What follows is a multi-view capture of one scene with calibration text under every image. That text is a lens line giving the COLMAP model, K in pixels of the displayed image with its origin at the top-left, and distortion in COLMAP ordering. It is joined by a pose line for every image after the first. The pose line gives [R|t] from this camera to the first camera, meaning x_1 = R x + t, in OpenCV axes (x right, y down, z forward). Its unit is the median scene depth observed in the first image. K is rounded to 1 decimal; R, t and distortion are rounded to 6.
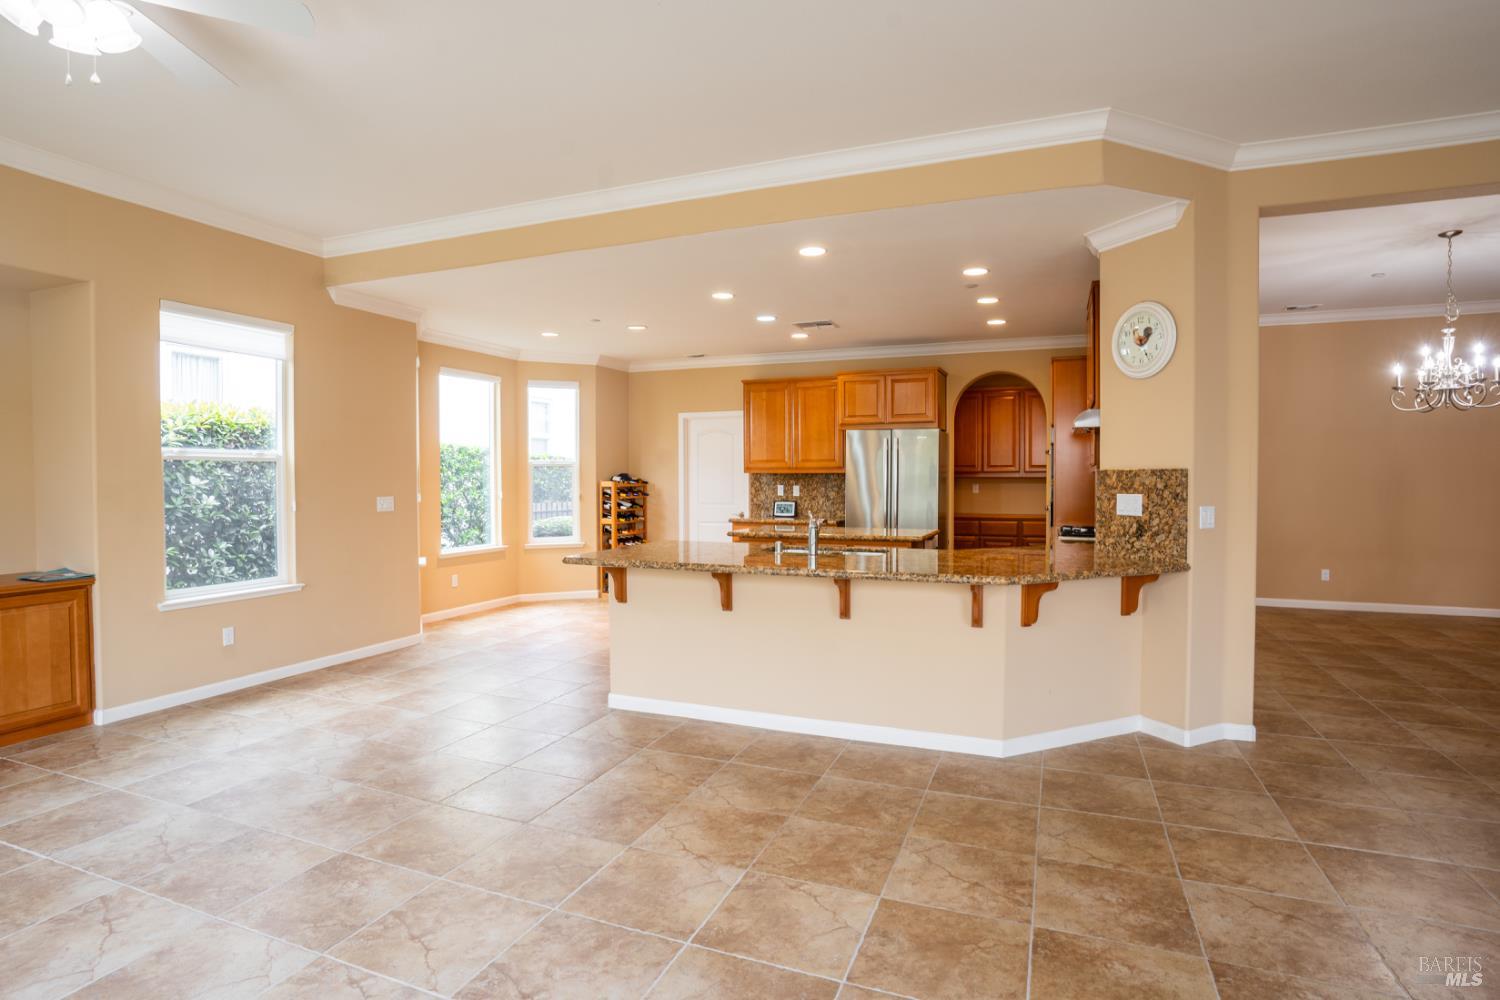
lens RADIAL K [[793.3, 0, 756.9], [0, 793.3, 491.8], [0, 0, 1]] dist [-0.036508, 0.000600]
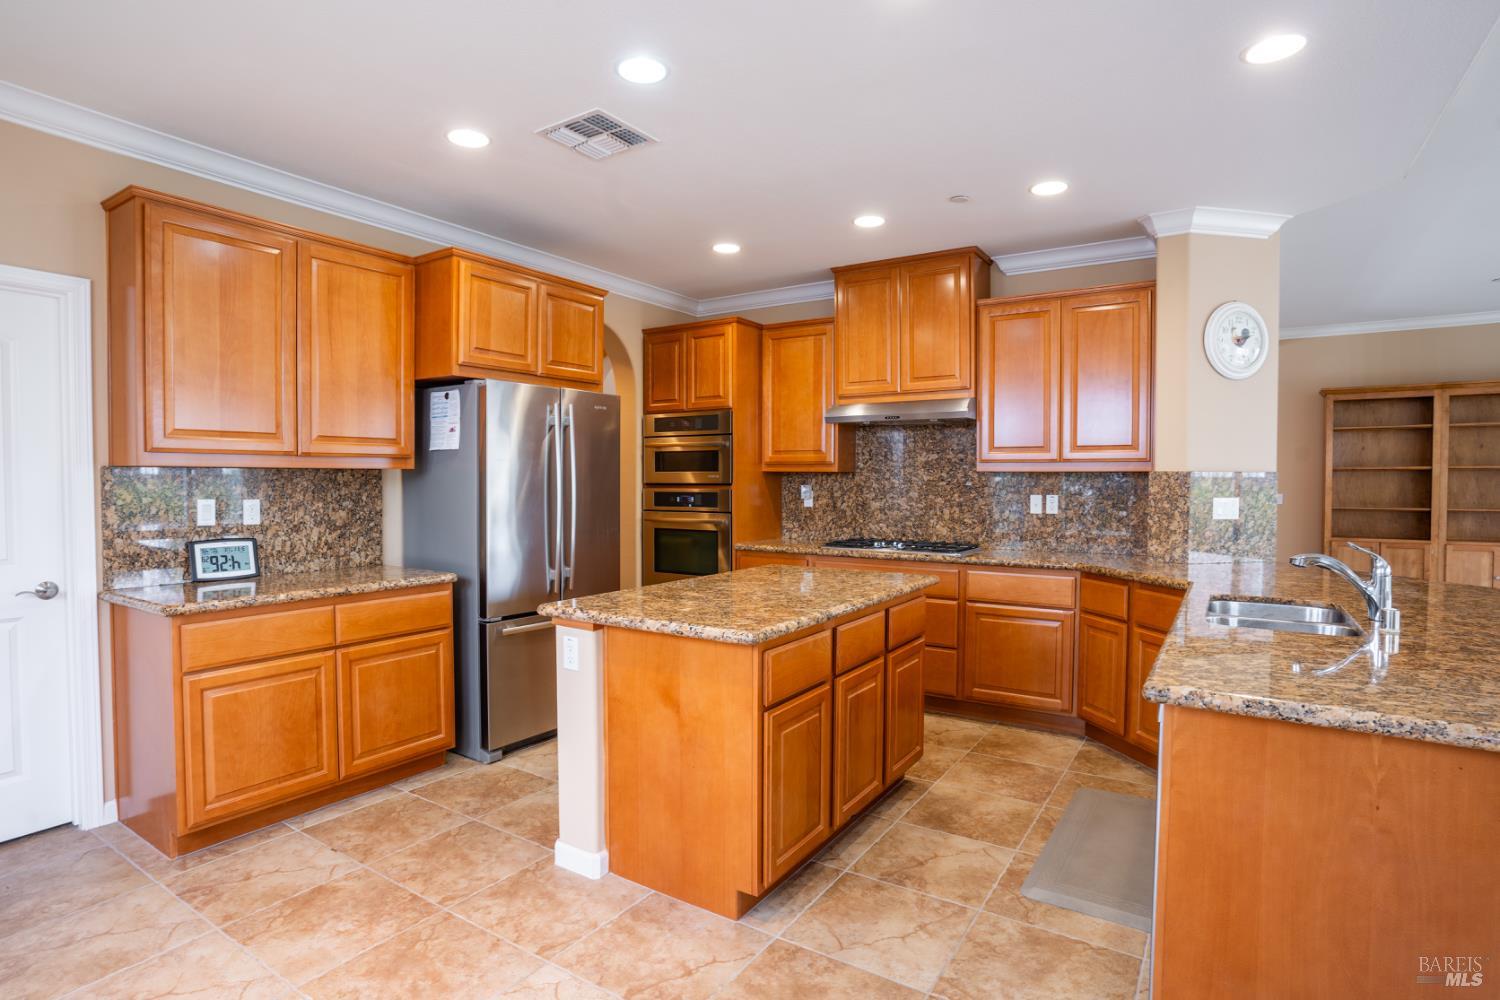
lens RADIAL K [[760.8, 0, 747.0], [0, 760.8, 501.3], [0, 0, 1]] dist [-0.088777, 0.039236]
pose [[0.213166, -0.025012, 0.976696, -0.337890], [0.016455, 0.999622, 0.022008, -0.013758], [-0.976877, 0.011380, 0.213497, 0.872439]]
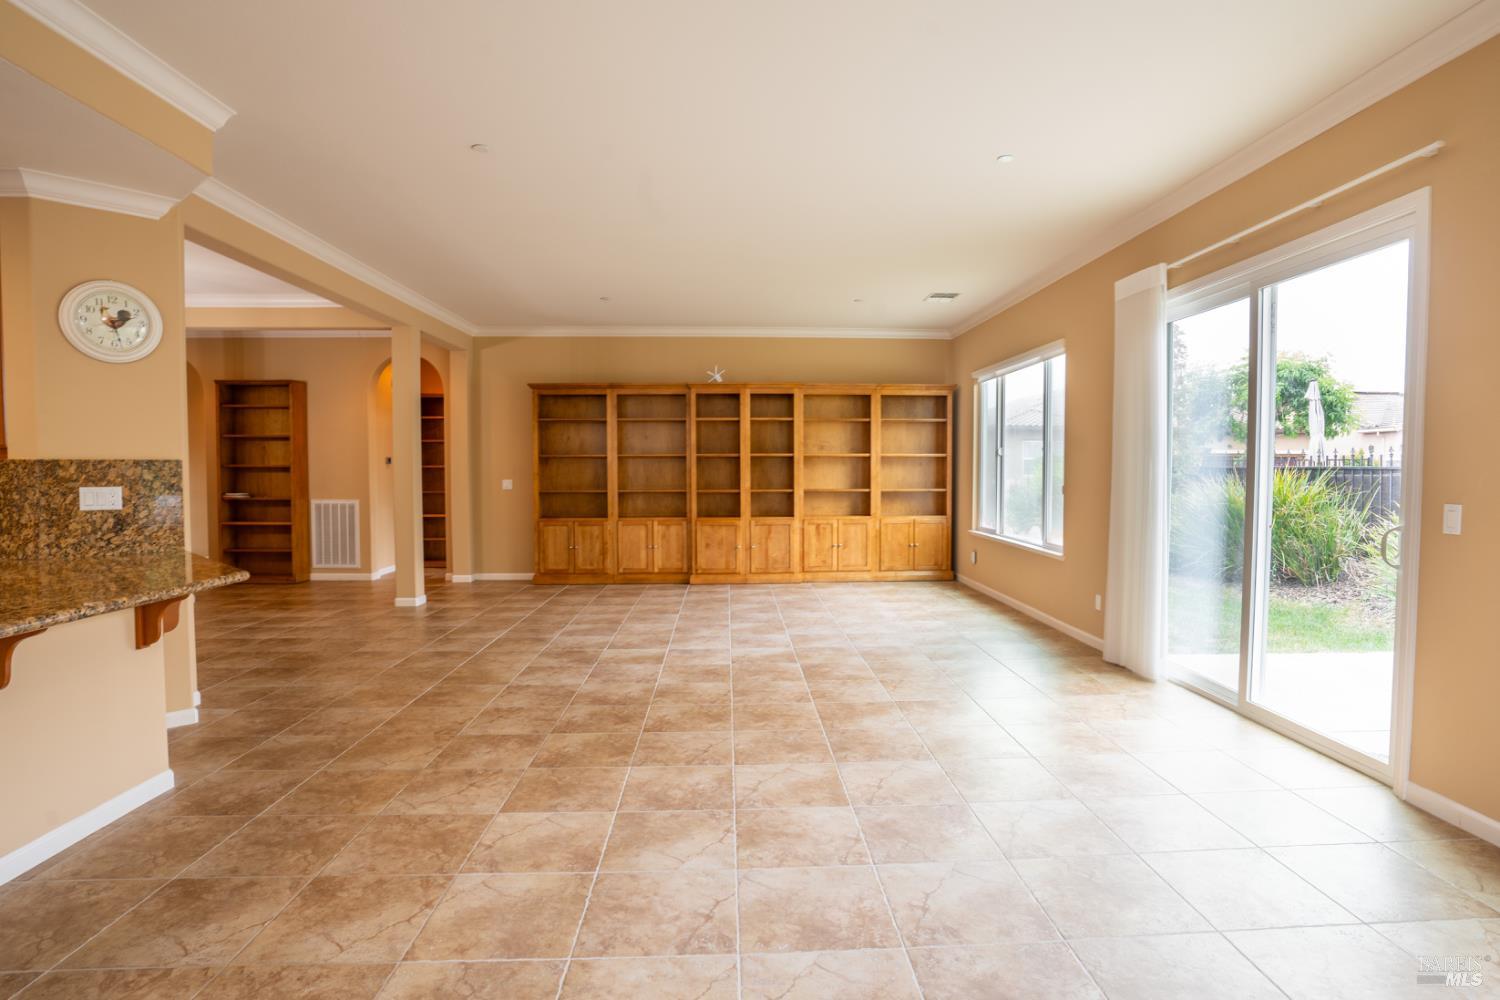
lens RADIAL K [[779.7, 0, 750.0], [0, 779.7, 500.0], [0, 0, 1]] dist [-0.010983, 0.000335]
pose [[-0.400708, -0.035338, 0.915524, -0.412507], [0.020275, 0.998669, 0.047422, -0.005715], [-0.915982, 0.037565, -0.399458, 0.422504]]
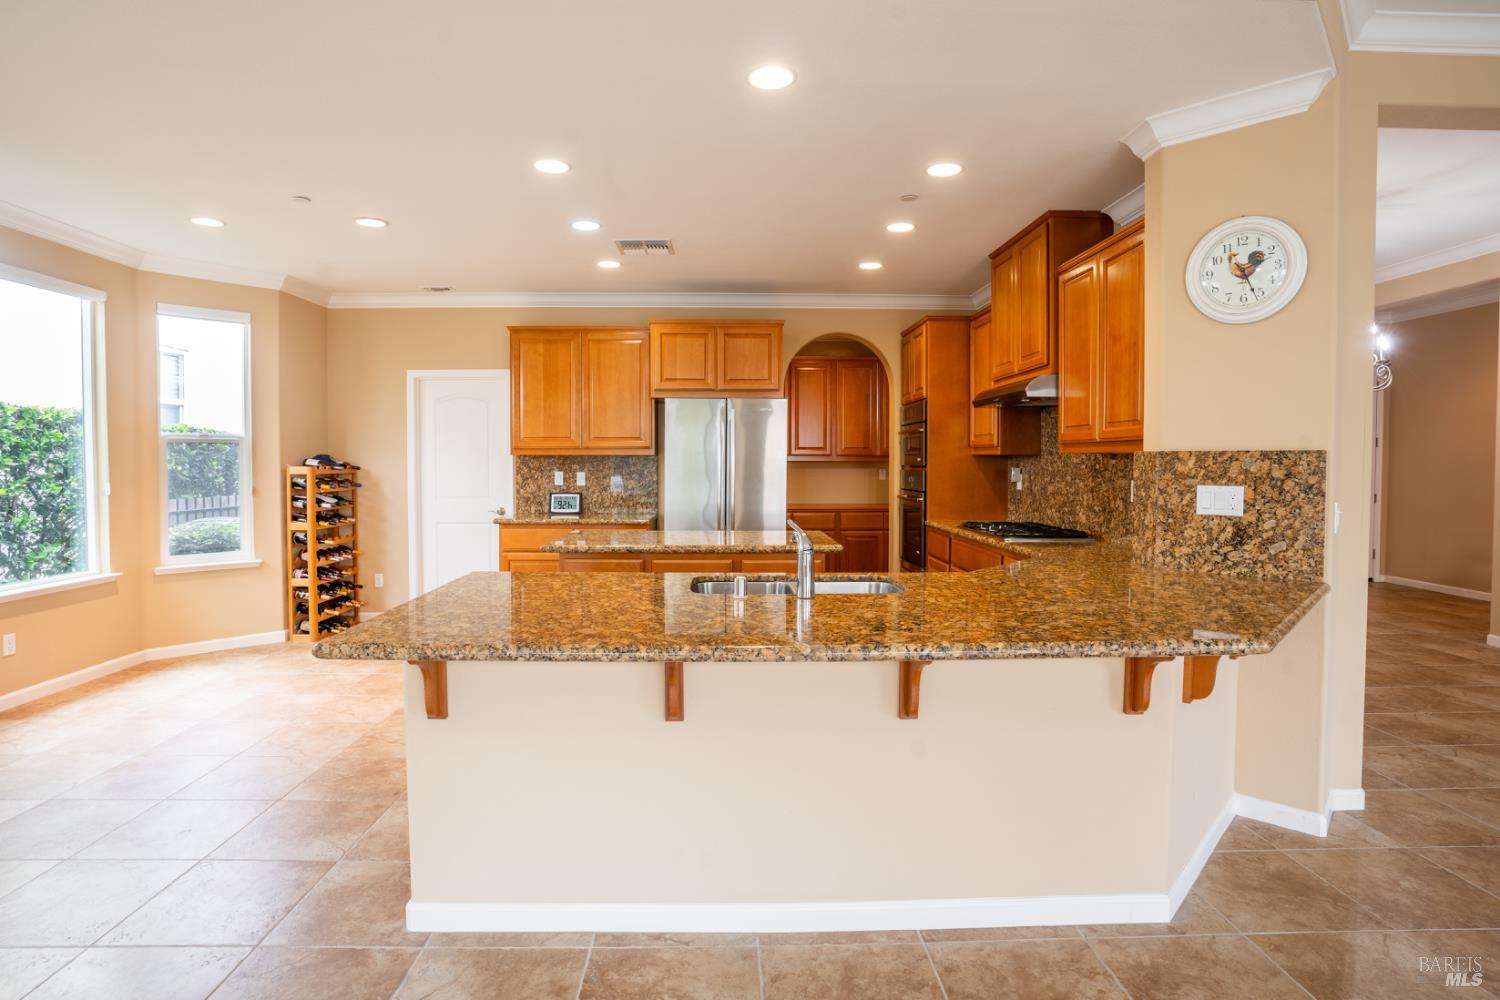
lens RADIAL K [[779.7, 0, 753.3], [0, 779.7, 482.3], [0, 0, 1]] dist [-0.081639, 0.040544]
pose [[0.917749, -0.007341, 0.397092, -0.119366], [0.004146, 0.999952, 0.008903, -0.004959], [-0.397138, -0.006524, 0.917736, 0.338402]]
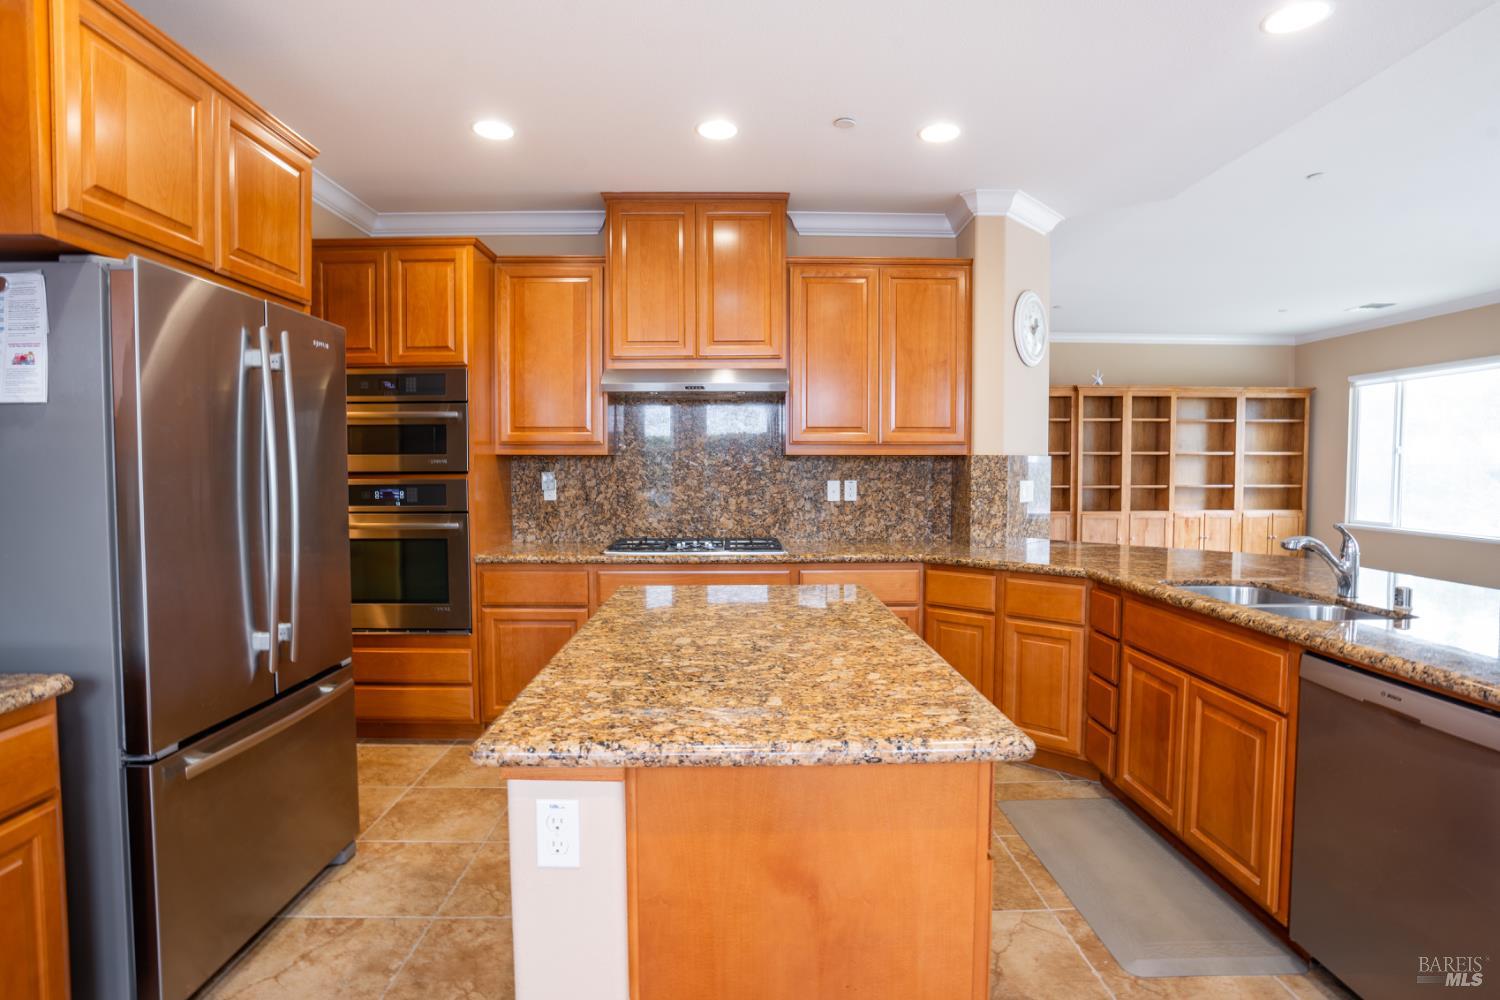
lens RADIAL K [[742.3, 0, 725.9], [0, 742.3, 497.7], [0, 0, 1]] dist [-0.080397, 0.037222]
pose [[-0.366978, -0.037836, 0.929460, -0.156186], [0.020756, 0.998591, 0.048845, -0.017925], [-0.929998, 0.037217, -0.365675, 1.068644]]
